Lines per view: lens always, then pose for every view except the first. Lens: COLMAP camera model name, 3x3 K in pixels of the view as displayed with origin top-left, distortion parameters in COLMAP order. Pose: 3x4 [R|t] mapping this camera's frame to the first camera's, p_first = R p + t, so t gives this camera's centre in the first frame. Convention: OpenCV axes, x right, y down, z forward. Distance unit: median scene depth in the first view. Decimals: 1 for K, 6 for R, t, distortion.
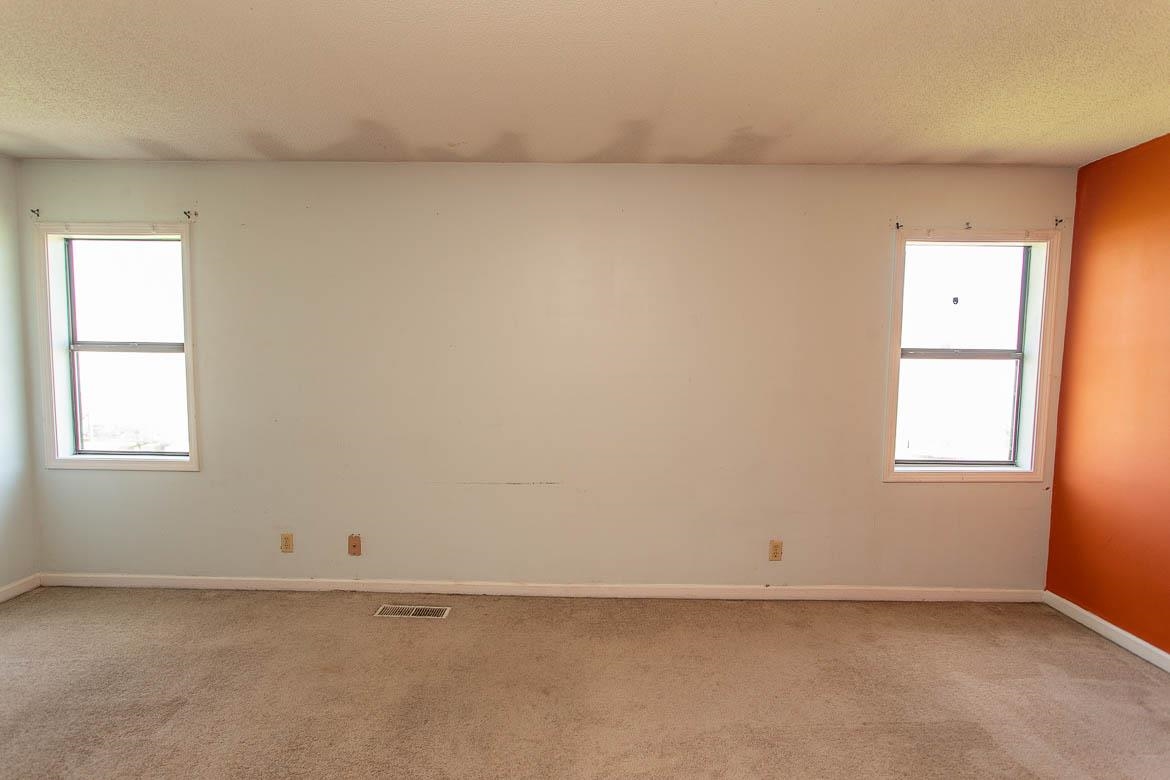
lens RADIAL K [[555.2, 0, 580.6], [0, 555.2, 391.2], [0, 0, 1]] dist [-0.015756, 0.010018]
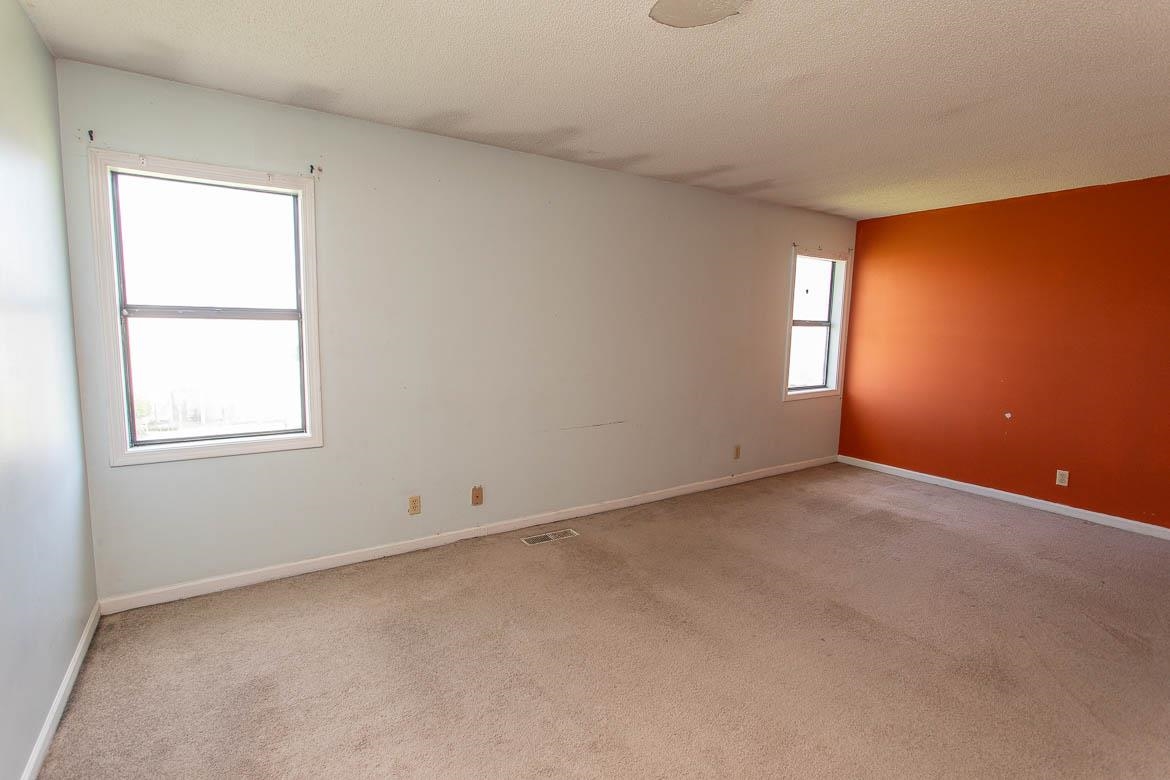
lens RADIAL K [[558.6, 0, 584.0], [0, 558.6, 387.4], [0, 0, 1]] dist [-0.016238, 0.006457]
pose [[0.826402, -0.062021, 0.559655, -0.847766], [0.028176, 0.997225, 0.068906, -0.008381], [-0.562376, -0.041175, 0.825856, -0.030984]]
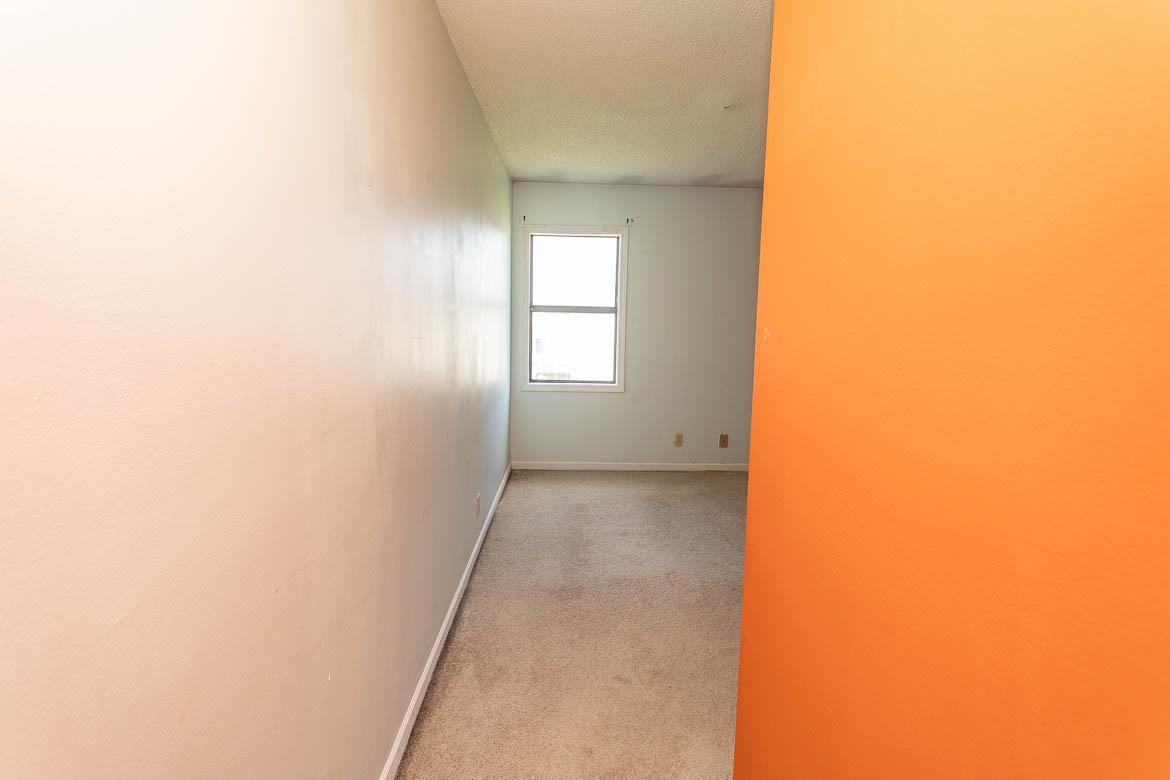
lens RADIAL K [[558.6, 0, 584.0], [0, 558.6, 387.4], [0, 0, 1]] dist [-0.016238, 0.006457]
pose [[0.999077, 0.000852, 0.042944, -0.865100], [-0.003392, 0.998246, 0.059100, 0.041154], [-0.042819, -0.059191, 0.997328, -0.515266]]
